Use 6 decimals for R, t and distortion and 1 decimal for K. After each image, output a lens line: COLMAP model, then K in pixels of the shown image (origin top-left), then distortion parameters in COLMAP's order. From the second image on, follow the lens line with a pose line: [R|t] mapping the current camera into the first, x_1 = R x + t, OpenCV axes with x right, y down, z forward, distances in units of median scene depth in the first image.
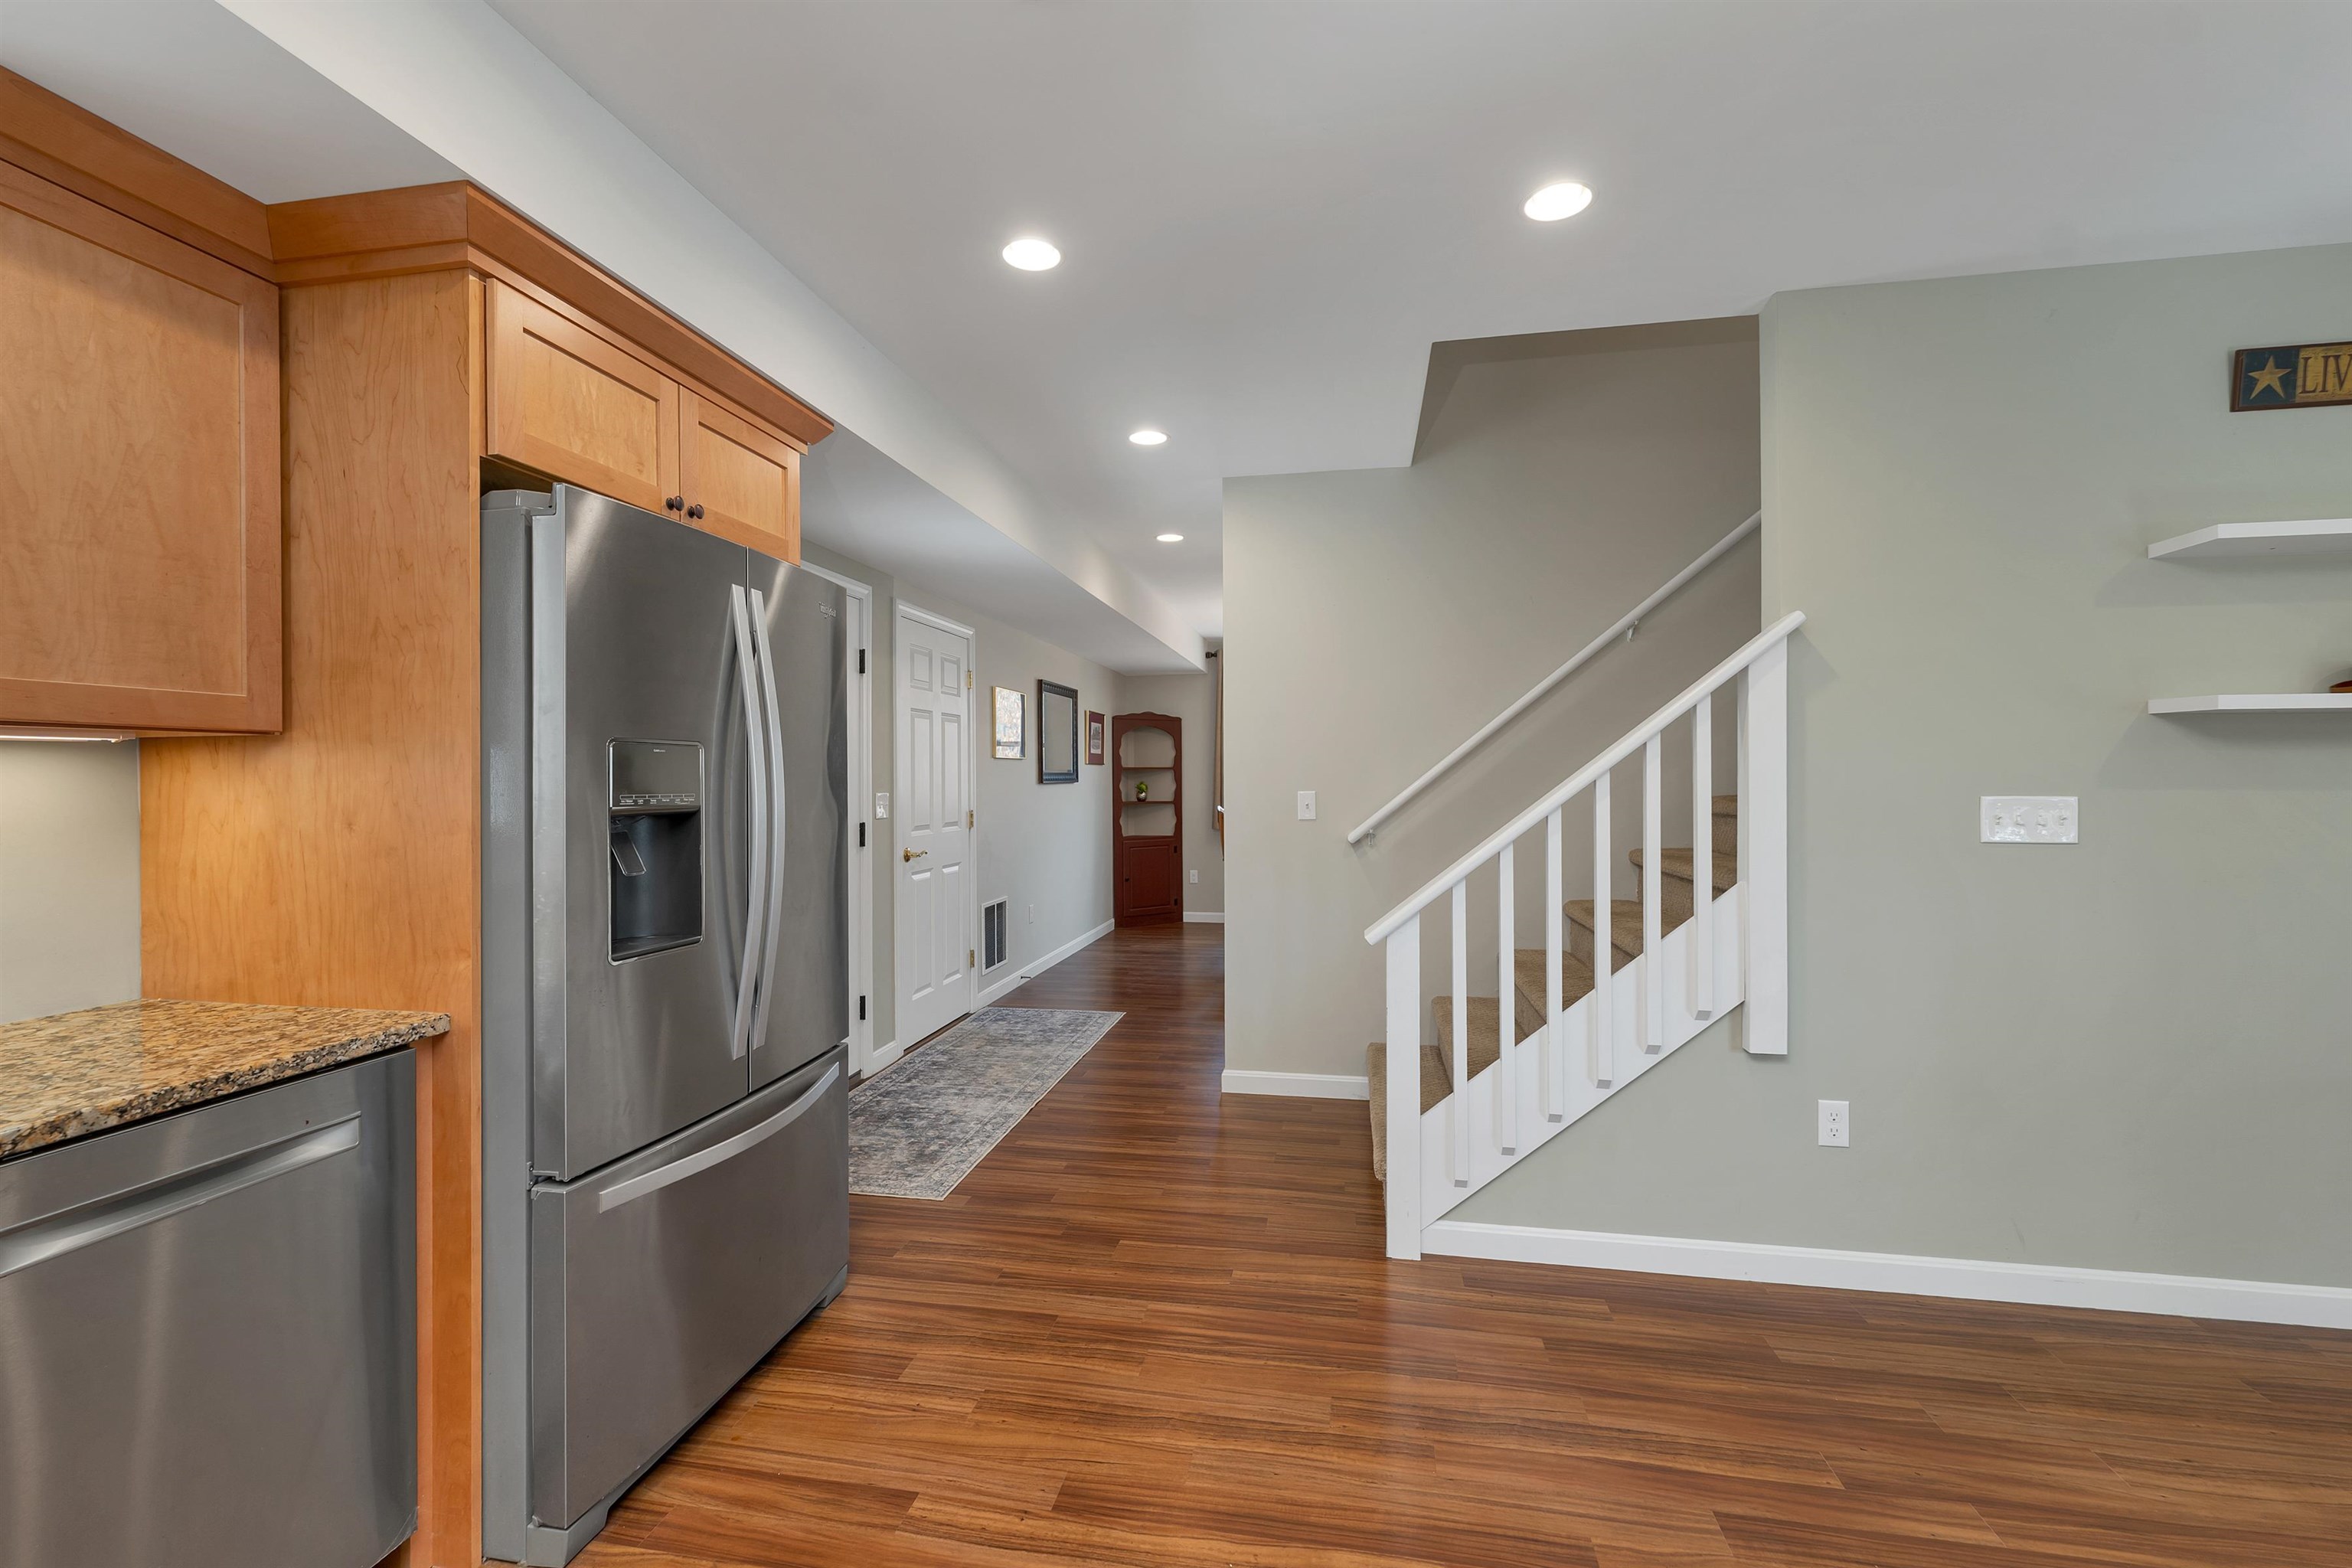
lens RADIAL K [[984.4, 0, 1182.9], [0, 984.4, 781.1], [0, 0, 1]] dist [-0.000037, -0.000574]
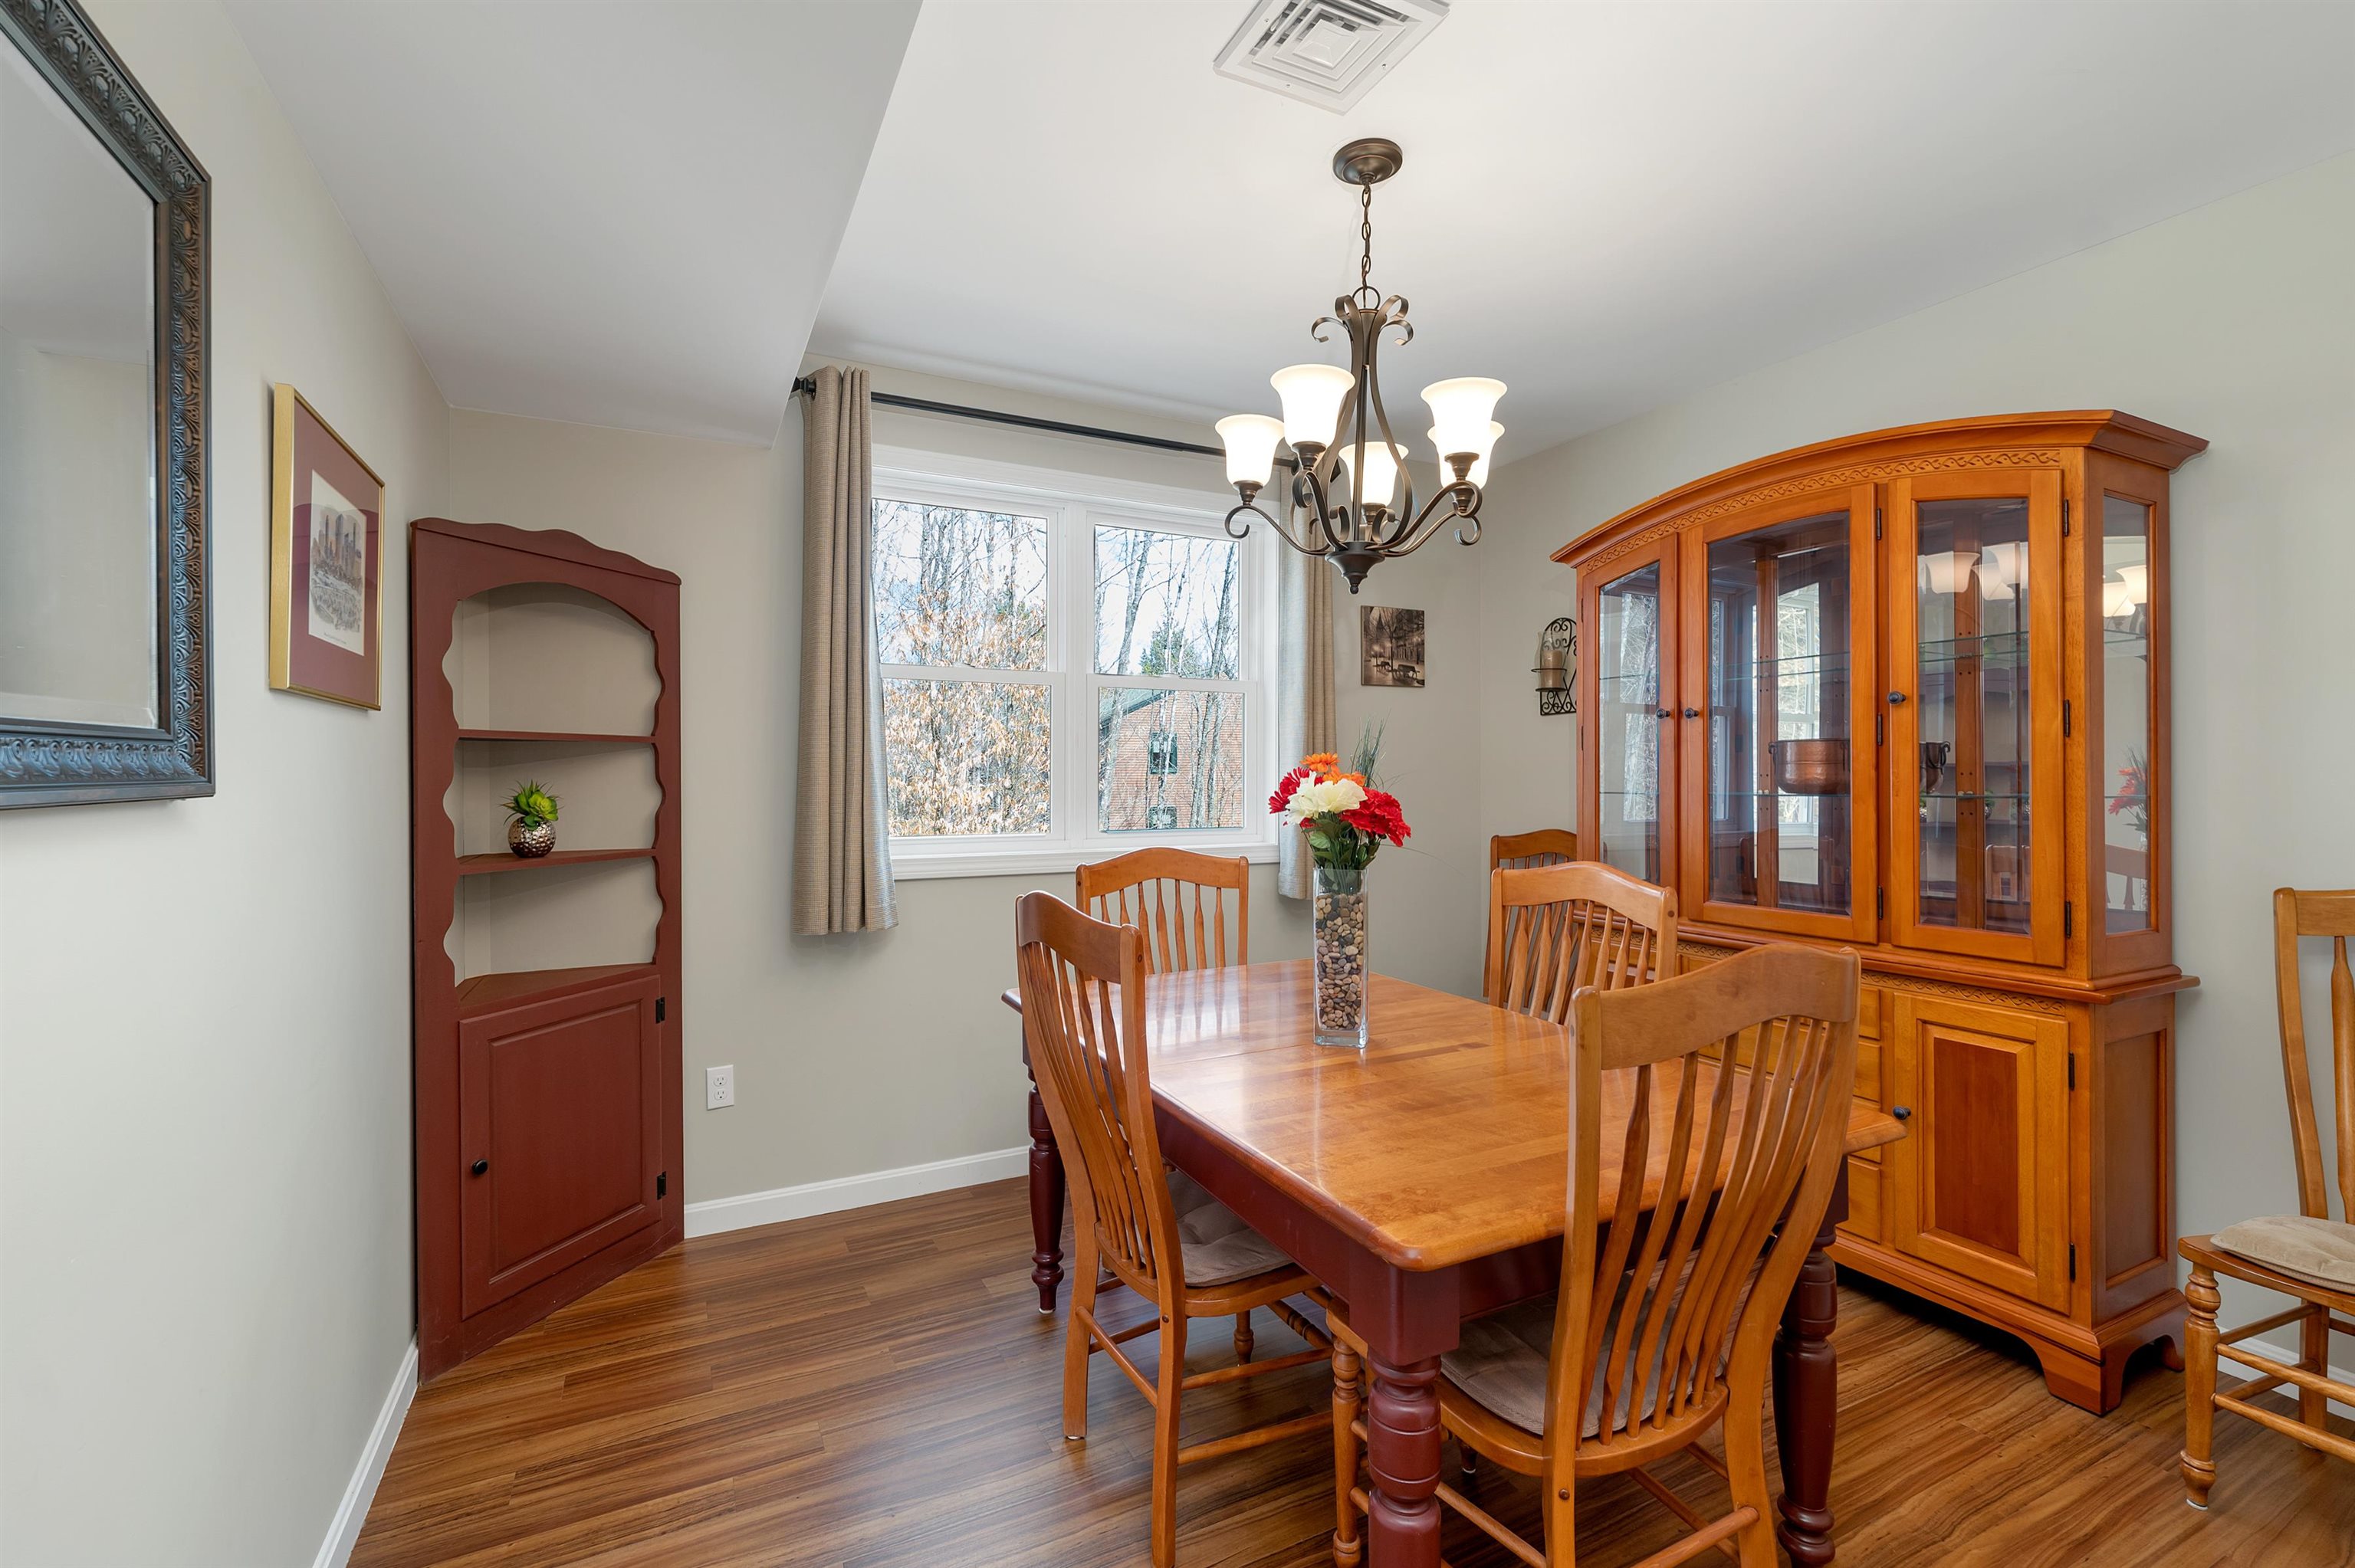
lens RADIAL K [[985.5, 0, 1158.0], [0, 985.5, 777.1], [0, 0, 1]] dist [-0.000037, -0.000574]
pose [[0.794613, 0.001042, 0.607116, -0.070840], [0.002930, 0.999980, -0.005551, 0.000284], [-0.607110, 0.006189, 0.794594, 0.681199]]
